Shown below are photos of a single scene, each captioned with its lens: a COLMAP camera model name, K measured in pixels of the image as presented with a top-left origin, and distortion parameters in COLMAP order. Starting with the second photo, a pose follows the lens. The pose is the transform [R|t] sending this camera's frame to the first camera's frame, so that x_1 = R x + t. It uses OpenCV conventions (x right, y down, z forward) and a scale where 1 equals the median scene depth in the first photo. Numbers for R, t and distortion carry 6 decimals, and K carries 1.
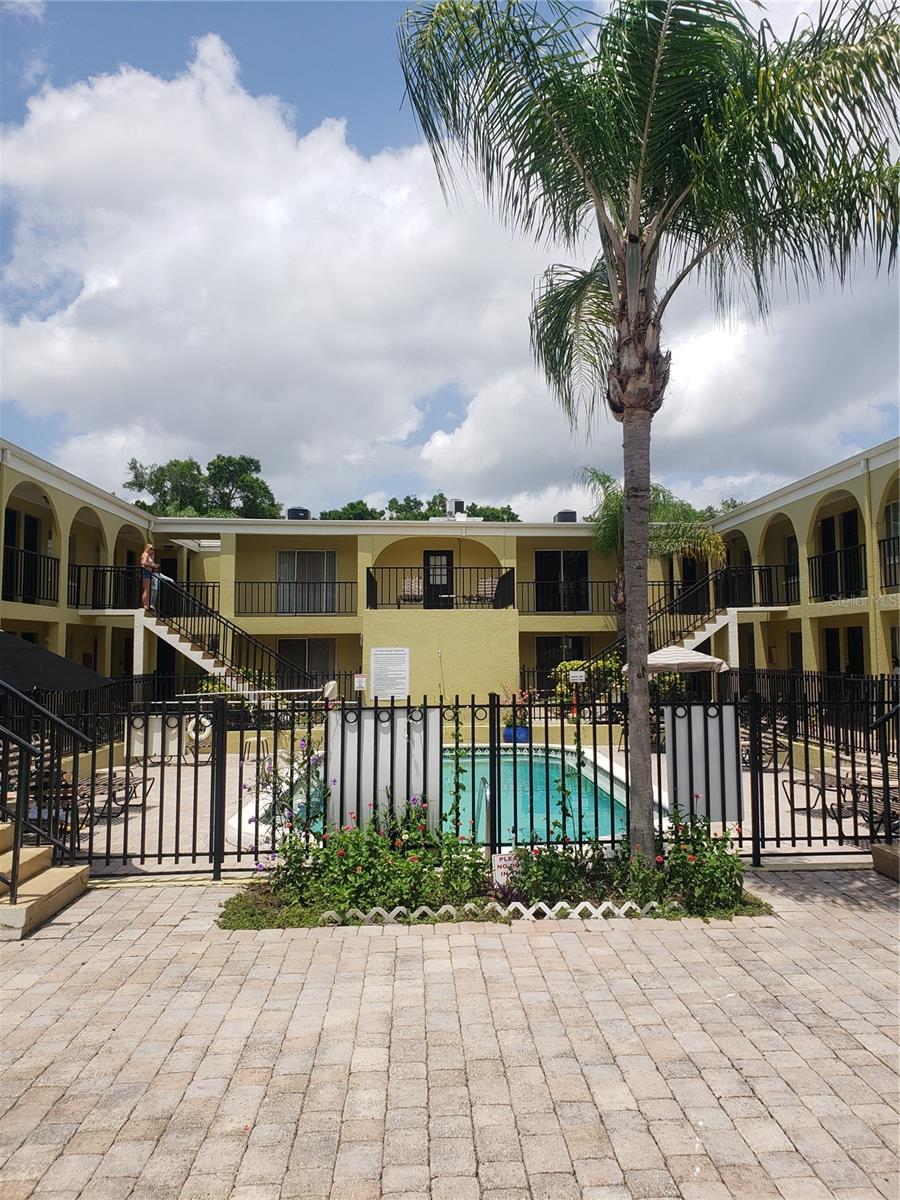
lens RADIAL K [[936.6, 0, 452.1], [0, 936.6, 596.5], [0, 0, 1]] dist [0.021004, 0.002496]
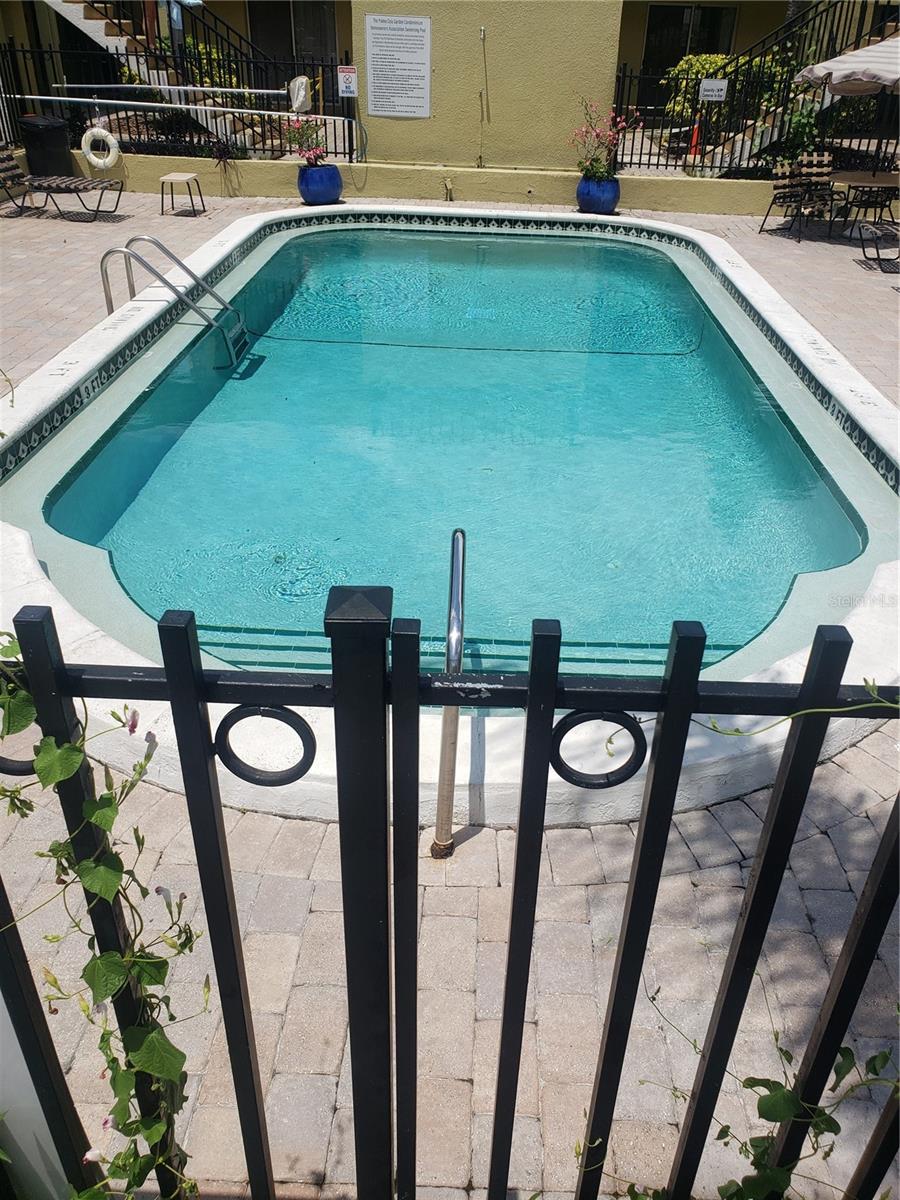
lens RADIAL K [[936.6, 0, 457.0], [0, 936.6, 594.7], [0, 0, 1]] dist [0.021004, 0.002496]
pose [[0.996361, 0.077896, -0.034604, 0.016593], [-0.044828, 0.824181, 0.564550, 0.018701], [0.072496, -0.560944, 0.824673, 0.322478]]
